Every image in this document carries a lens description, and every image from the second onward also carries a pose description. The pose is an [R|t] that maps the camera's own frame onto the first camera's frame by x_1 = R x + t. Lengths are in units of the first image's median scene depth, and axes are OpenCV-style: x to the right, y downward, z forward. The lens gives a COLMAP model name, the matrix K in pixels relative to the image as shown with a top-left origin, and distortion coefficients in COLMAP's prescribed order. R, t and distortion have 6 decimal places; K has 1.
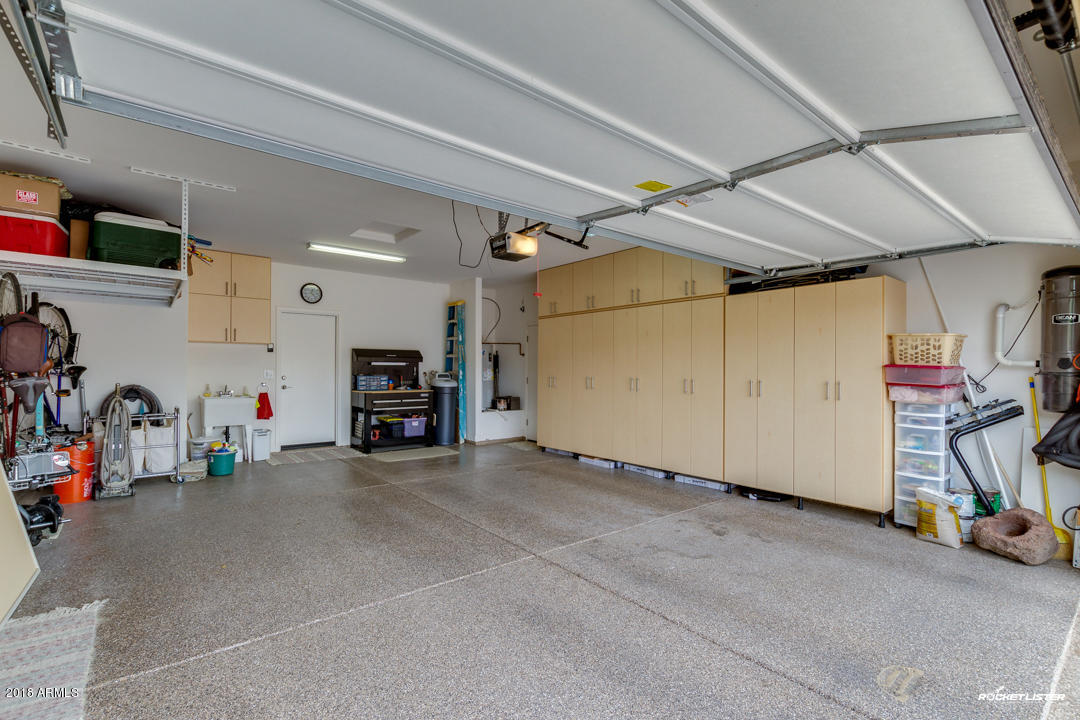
lens RADIAL K [[497.1, 0, 536.6], [0, 497.1, 365.4], [0, 0, 1]] dist [0.006929, -0.003289]
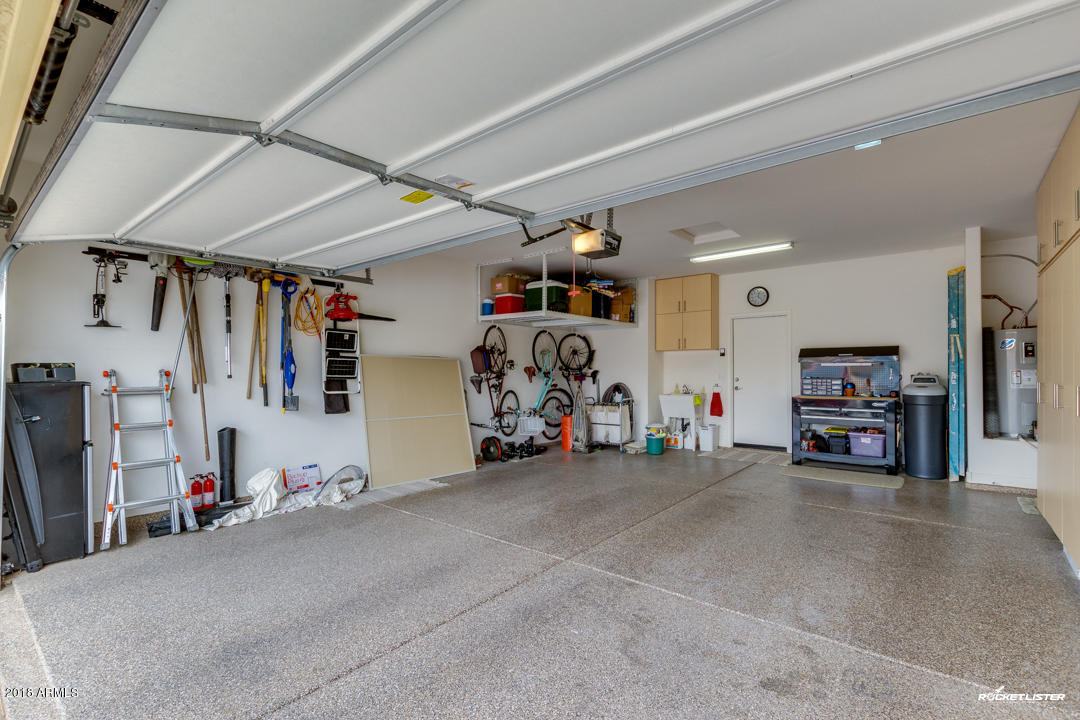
lens RADIAL K [[497.1, 0, 534.7], [0, 497.1, 366.8], [0, 0, 1]] dist [0.006929, -0.003289]
pose [[0.189364, -0.014100, -0.981806, 0.765152], [0.010935, 0.999865, -0.012250, 0.009202], [0.981846, -0.008416, 0.189492, 0.605735]]
